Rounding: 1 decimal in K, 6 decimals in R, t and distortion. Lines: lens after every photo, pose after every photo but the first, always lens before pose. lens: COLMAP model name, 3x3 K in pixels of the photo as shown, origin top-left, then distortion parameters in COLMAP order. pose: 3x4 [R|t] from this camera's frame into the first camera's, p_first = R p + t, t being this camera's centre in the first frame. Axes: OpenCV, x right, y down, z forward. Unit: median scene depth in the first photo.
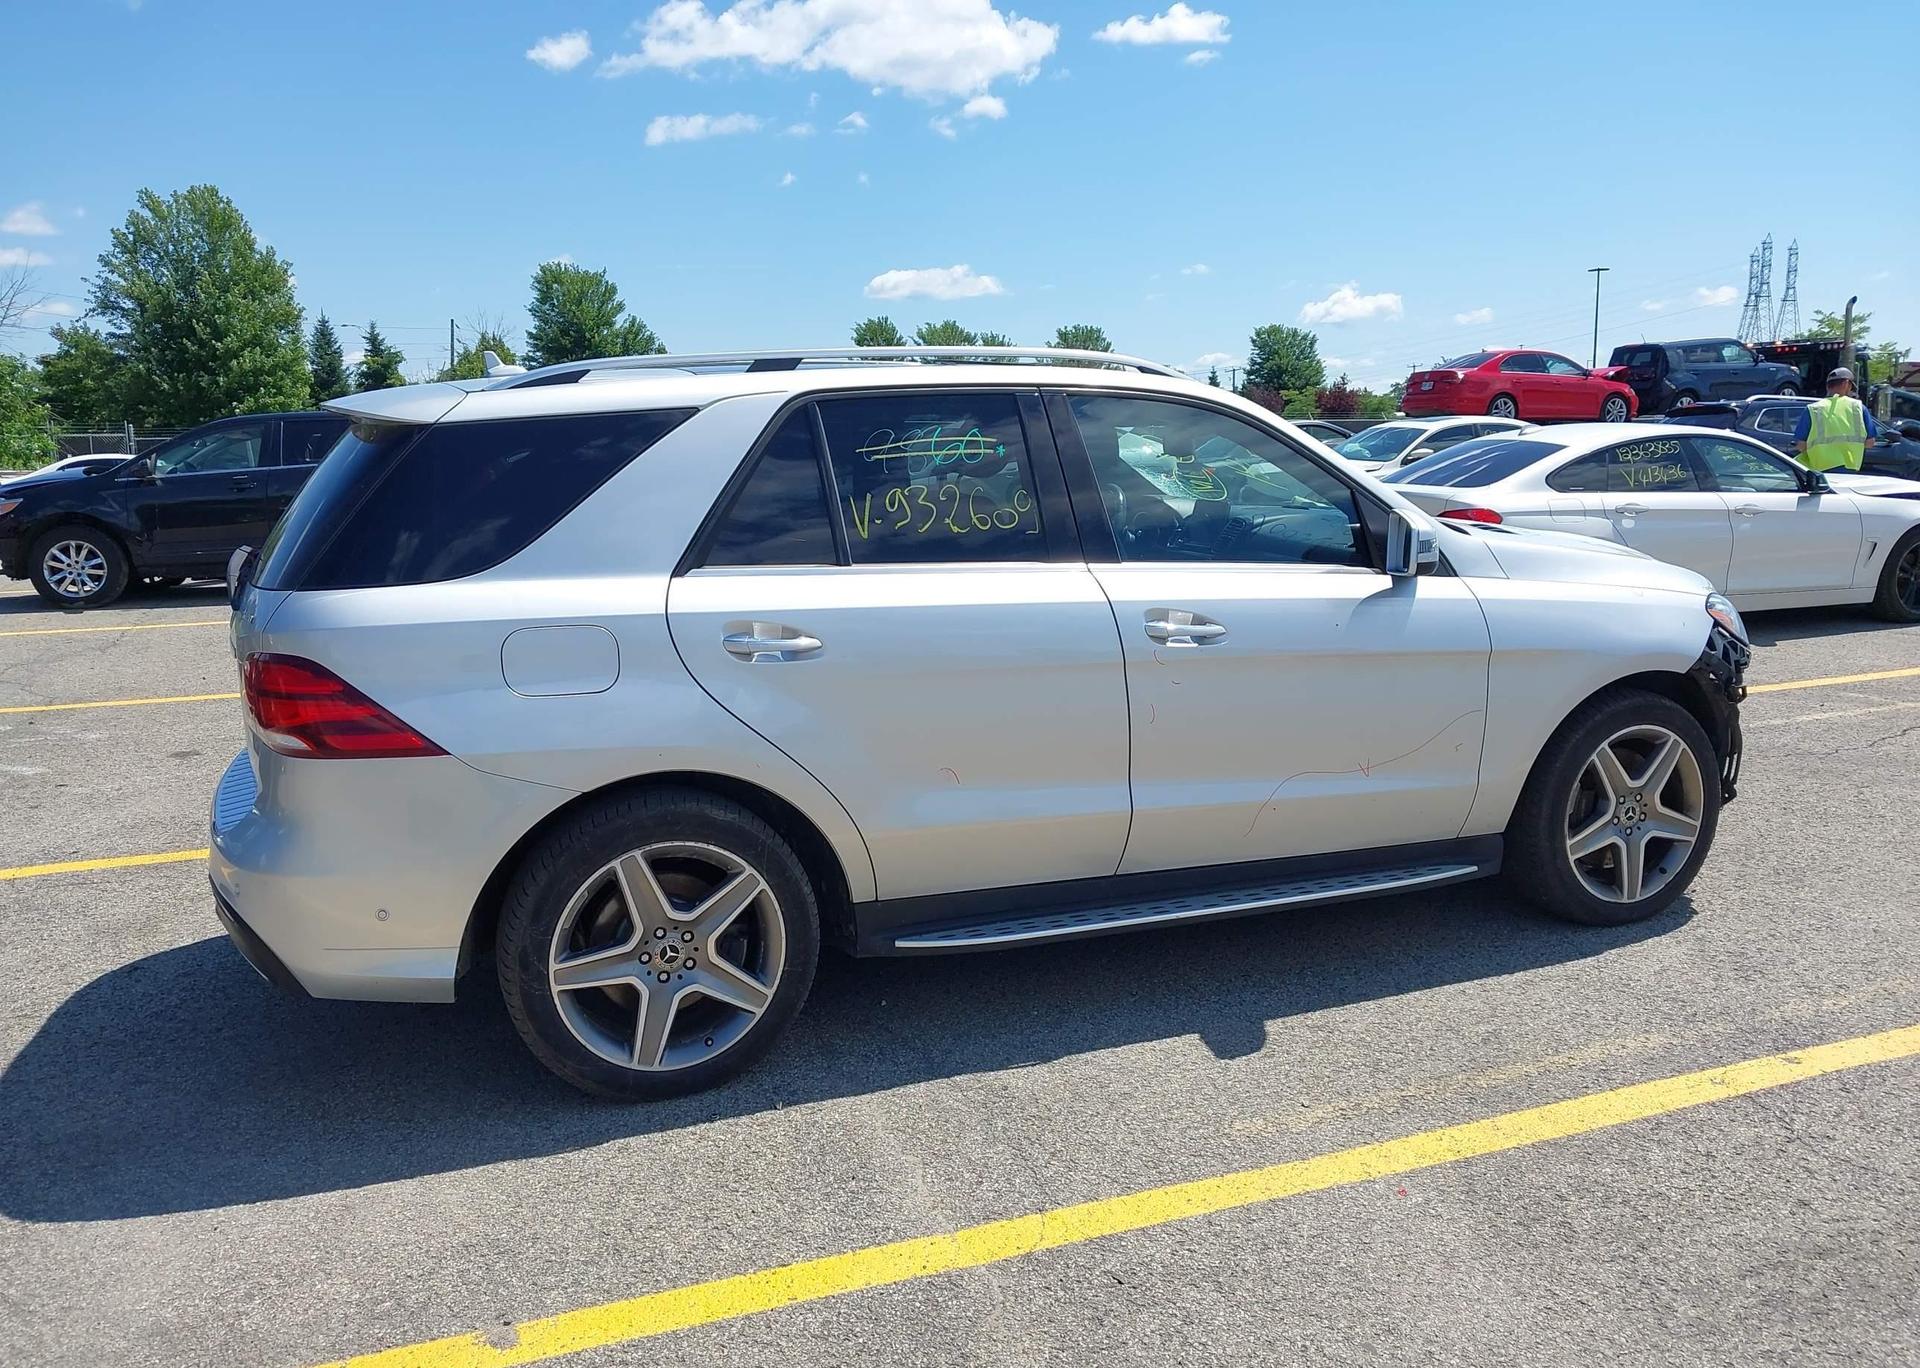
lens RADIAL K [[1517.8, 0, 953.5], [0, 1517.8, 676.0], [0, 0, 1]] dist [0.030318, -0.044128]
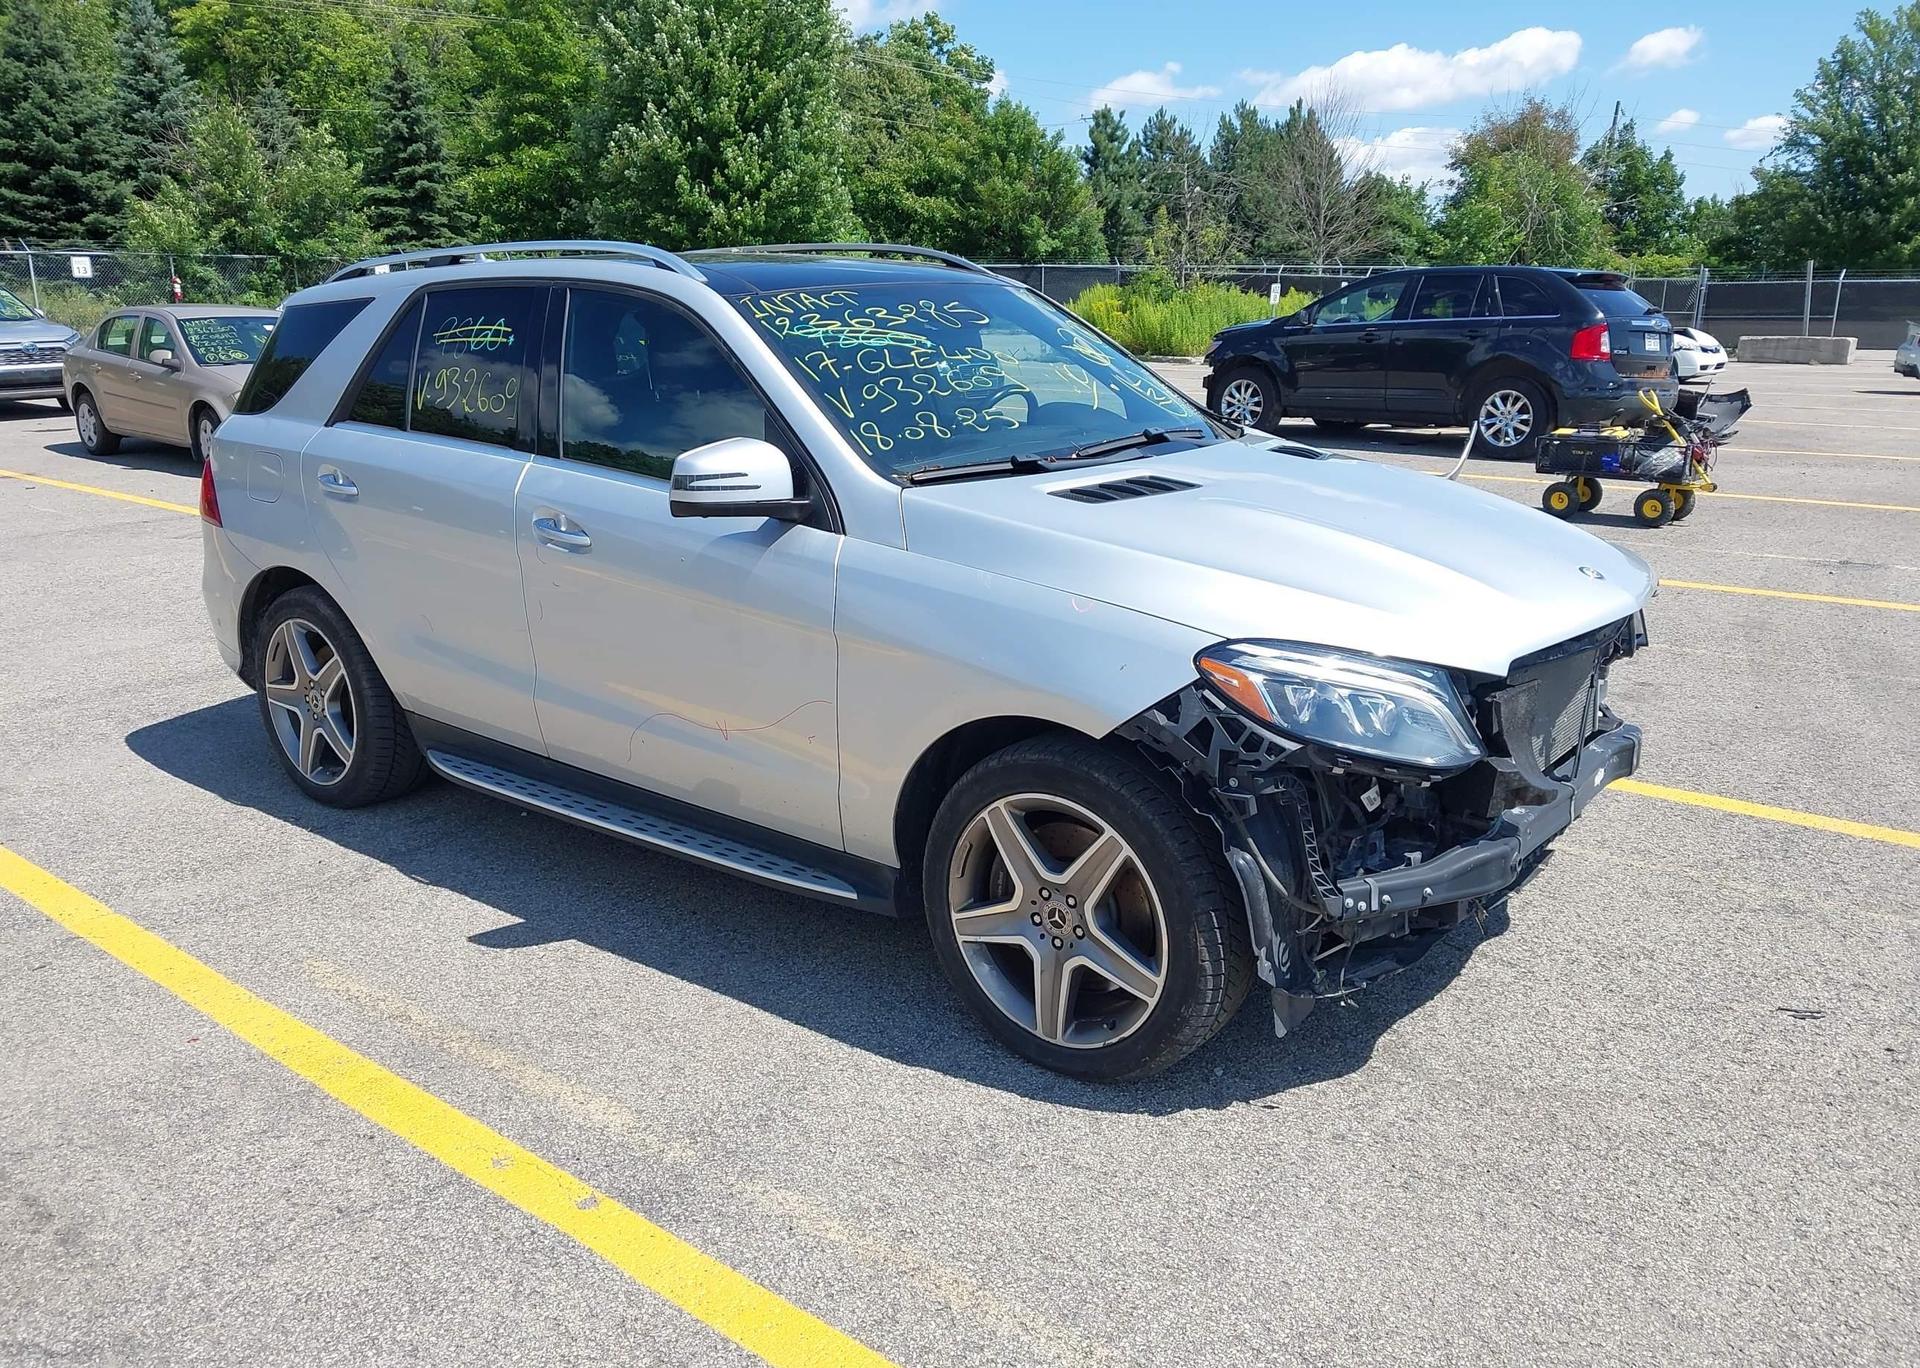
lens RADIAL K [[1517.8, 0, 960.8], [0, 1517.8, 700.2], [0, 0, 1]] dist [0.030318, -0.044128]
pose [[0.496328, 0.242075, -0.833701, 1.160725], [-0.144446, 0.969977, 0.195651, -0.159955], [0.856034, 0.023317, 0.516394, 0.727364]]
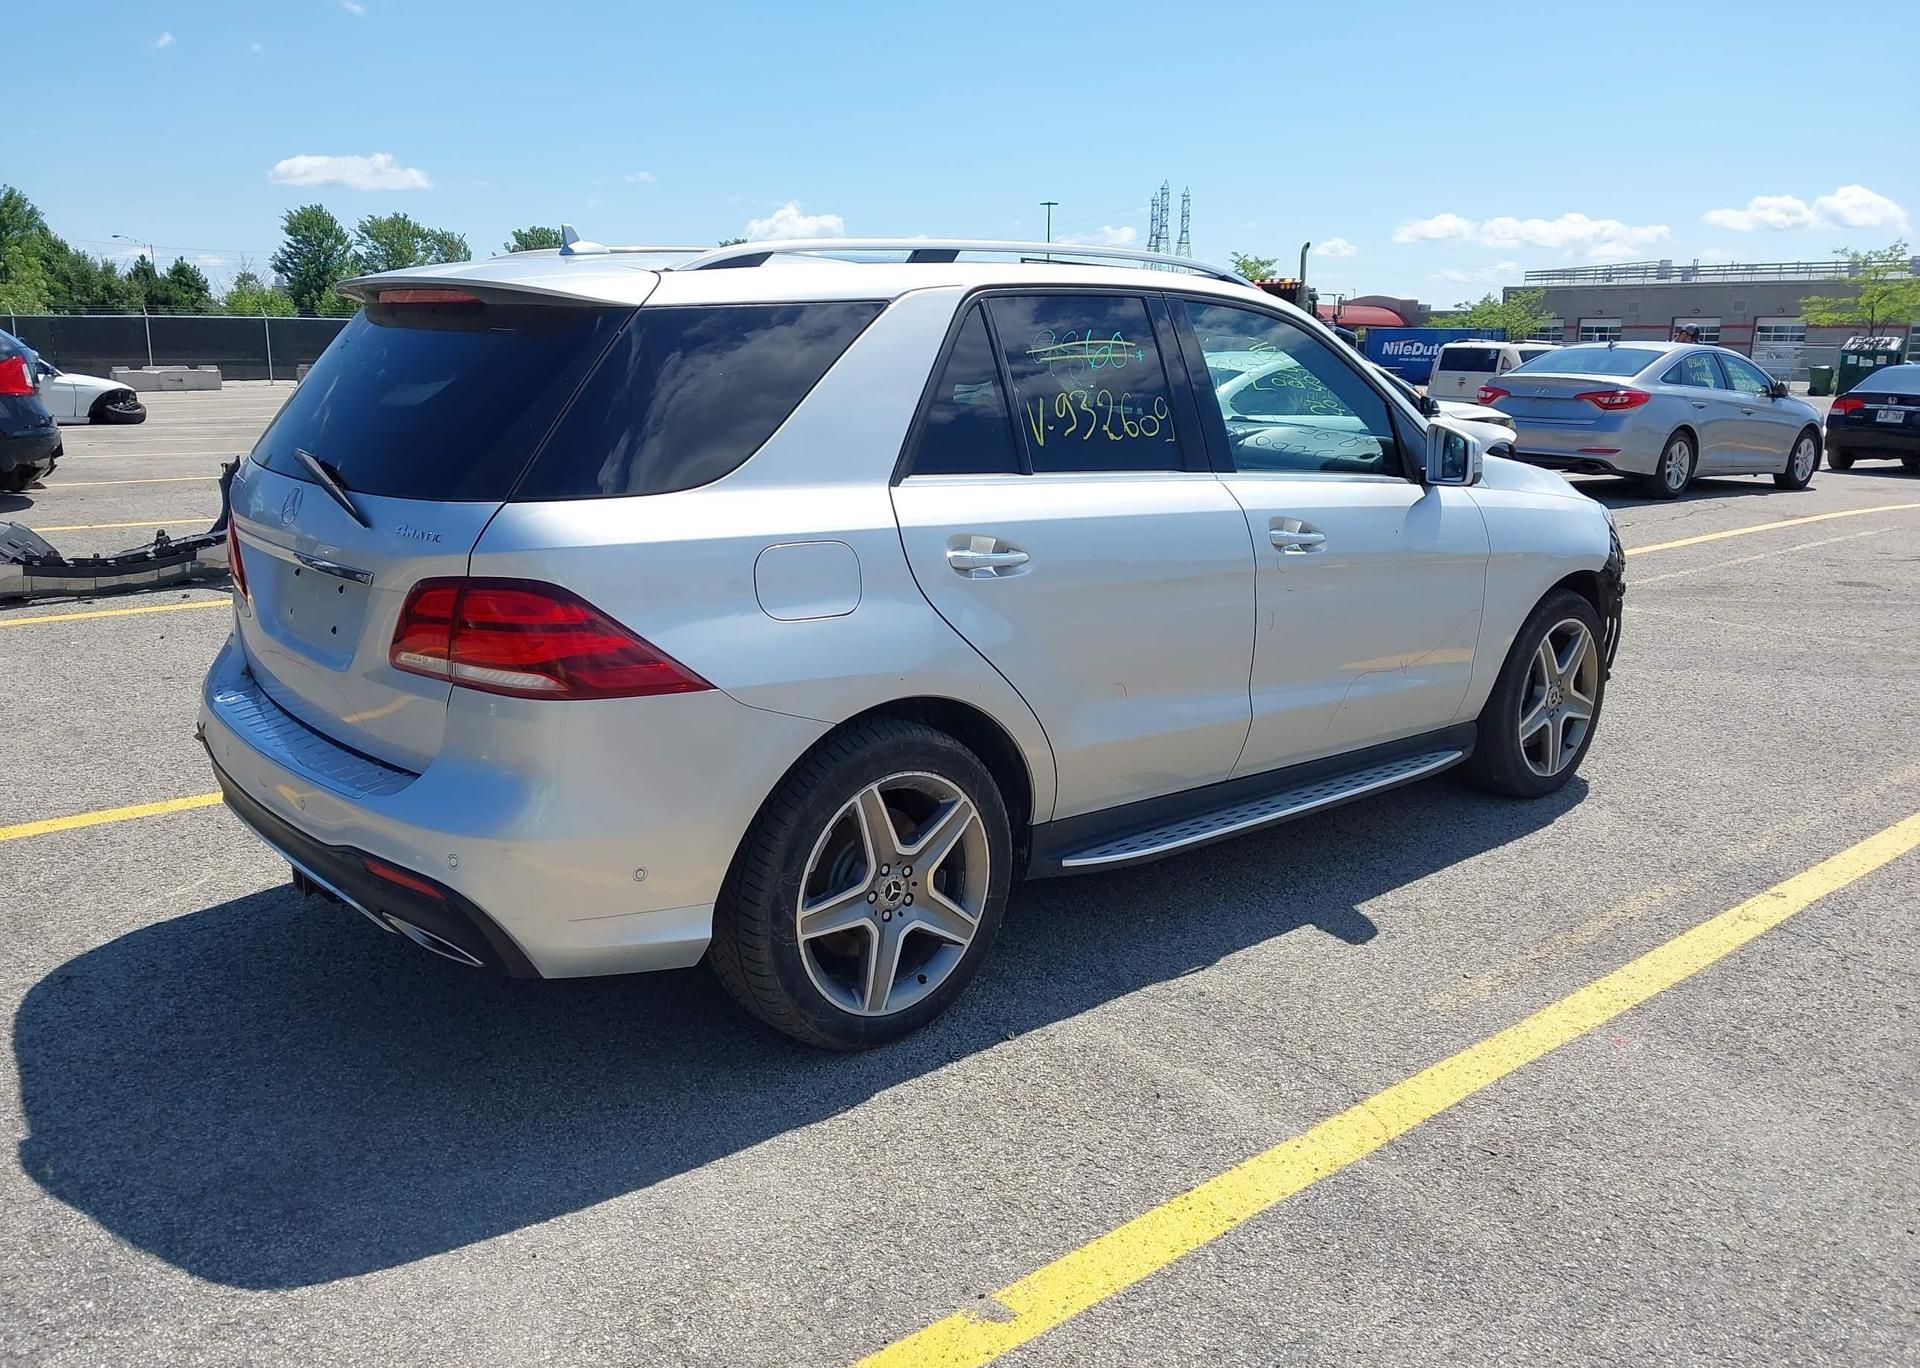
lens RADIAL K [[1517.8, 0, 948.6], [0, 1517.8, 671.9], [0, 0, 1]] dist [0.030318, -0.044128]
pose [[0.940069, -0.042140, 0.338369, -0.428851], [0.024567, 0.998126, 0.056051, -0.003143], [-0.340097, -0.044379, 0.939343, 0.109976]]
